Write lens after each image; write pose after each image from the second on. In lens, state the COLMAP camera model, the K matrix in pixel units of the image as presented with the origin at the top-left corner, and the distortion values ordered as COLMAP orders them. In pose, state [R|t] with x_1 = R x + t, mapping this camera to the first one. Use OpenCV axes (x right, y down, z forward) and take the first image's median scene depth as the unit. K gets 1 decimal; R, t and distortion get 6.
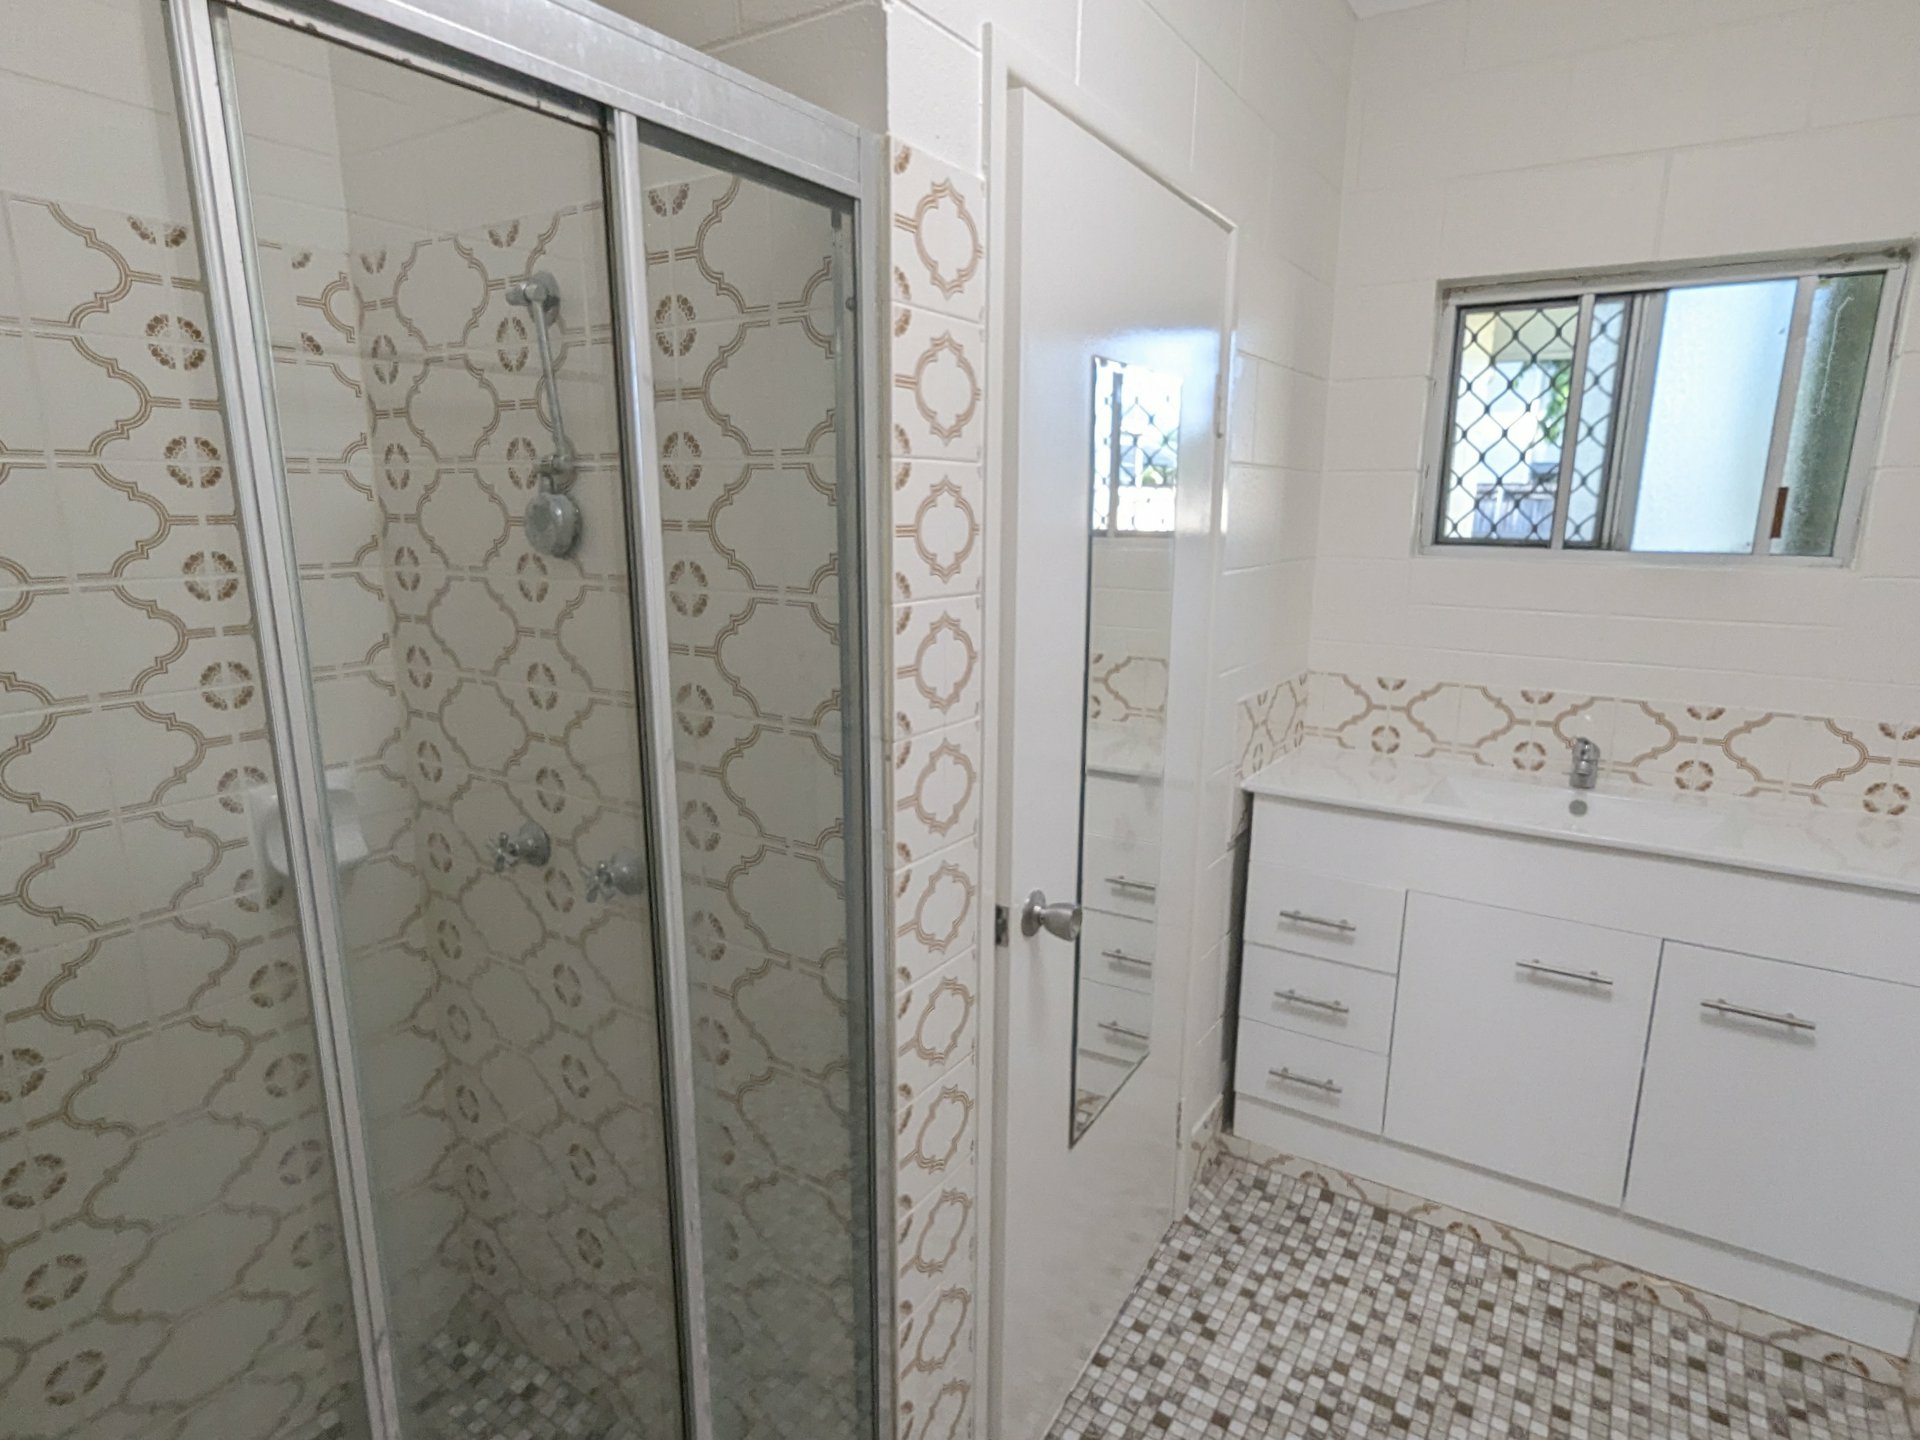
lens RADIAL K [[1043.7, 0, 966.6], [0, 1043.7, 730.2], [0, 0, 1]] dist [0.001410, 0.000015]
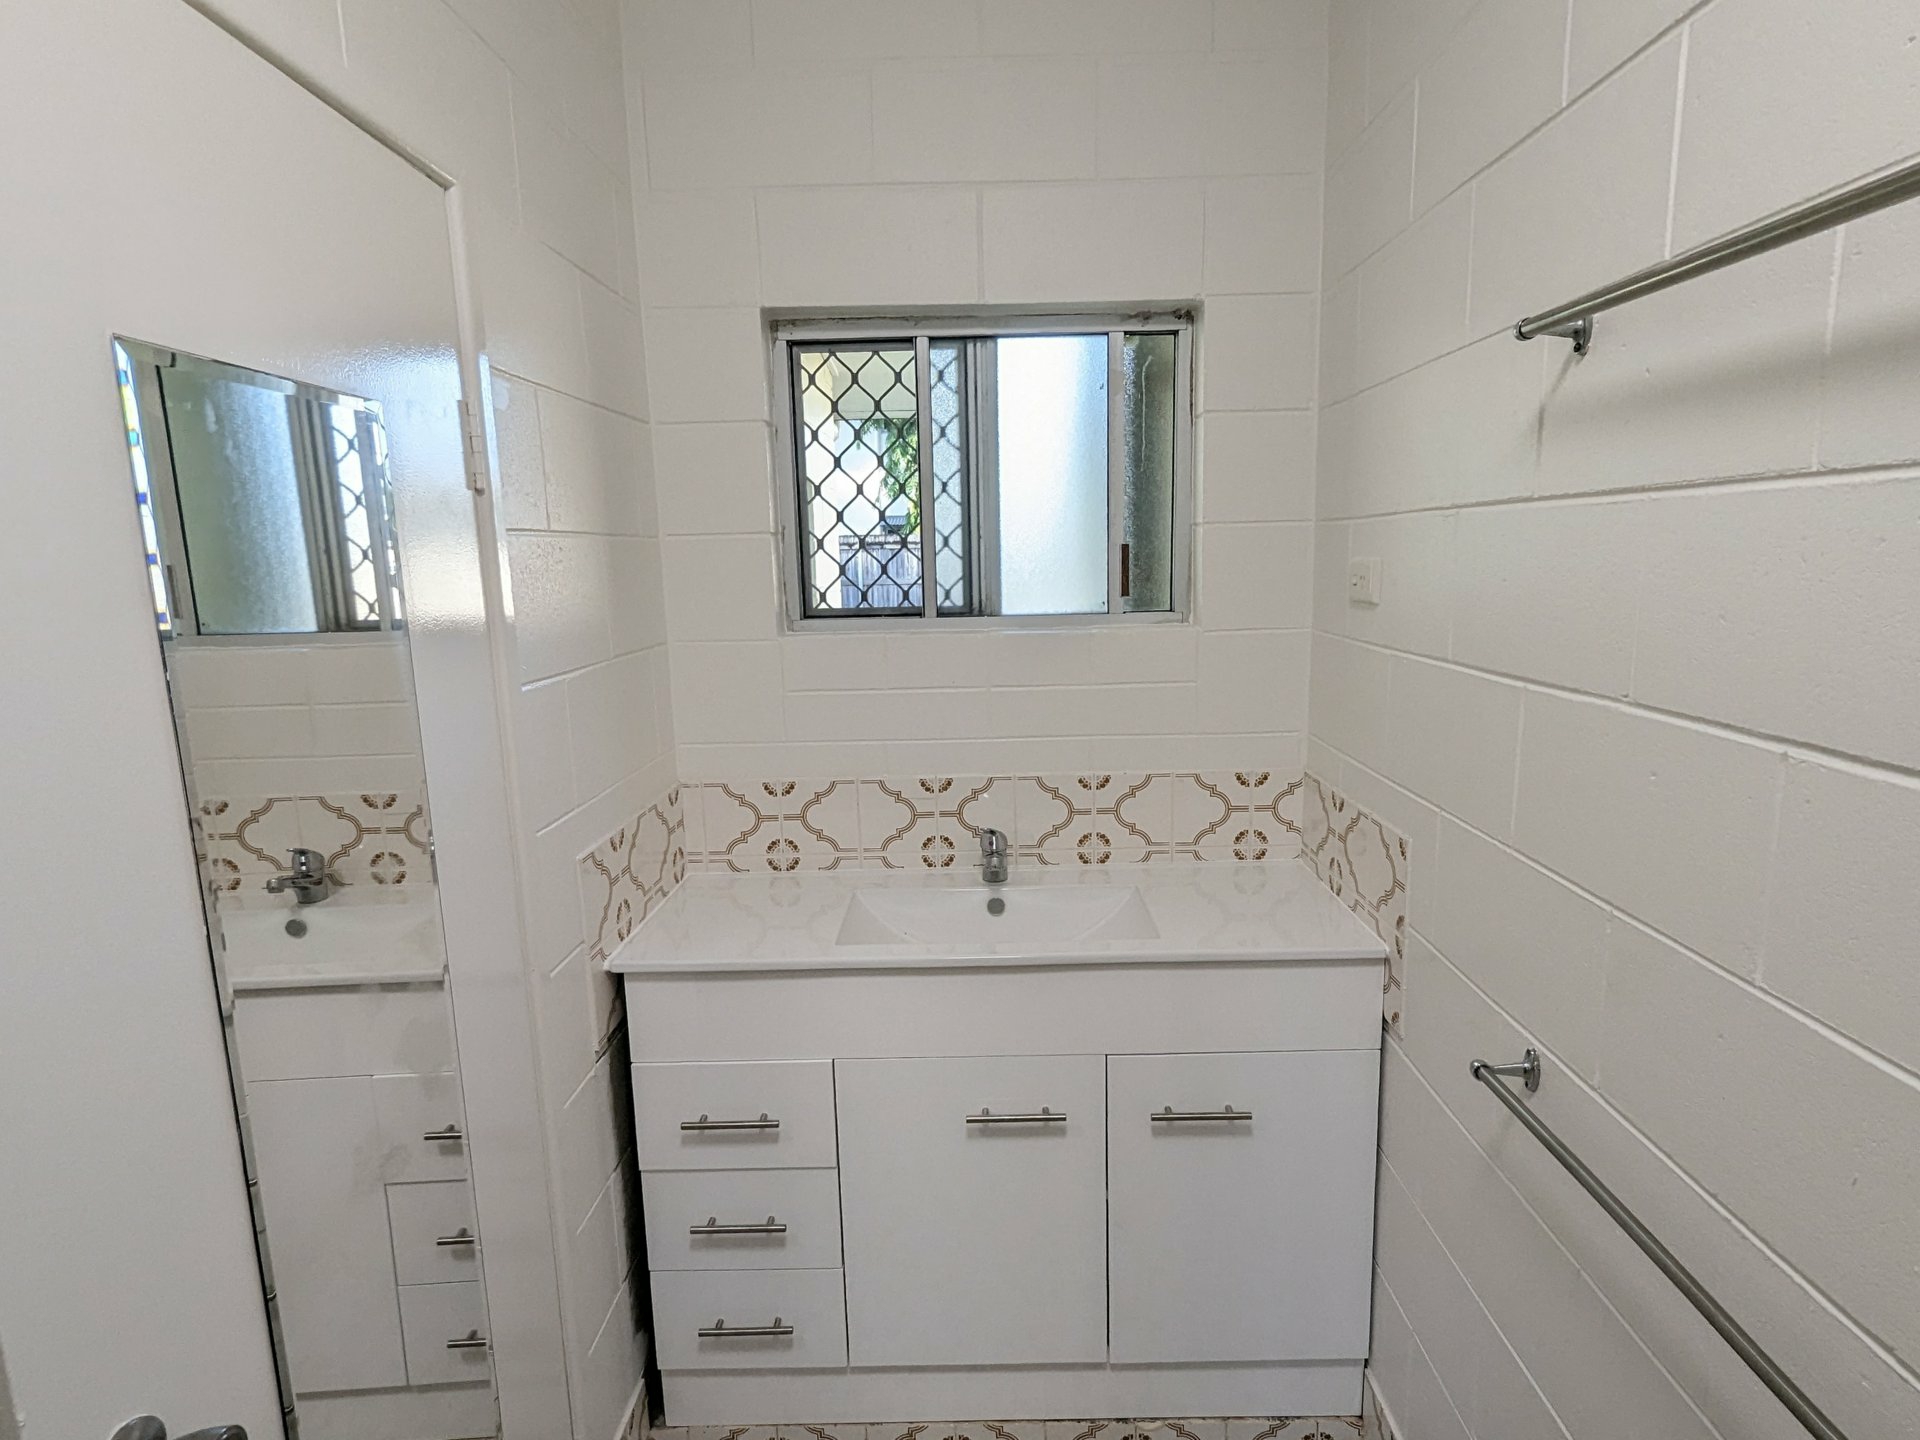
lens RADIAL K [[1043.7, 0, 968.6], [0, 1043.7, 721.7], [0, 0, 1]] dist [0.001410, 0.000015]
pose [[0.843029, -0.115013, 0.525428, 0.116018], [0.145270, 0.989254, -0.016538, -0.067168], [-0.517880, 0.090271, 0.850677, 0.237857]]
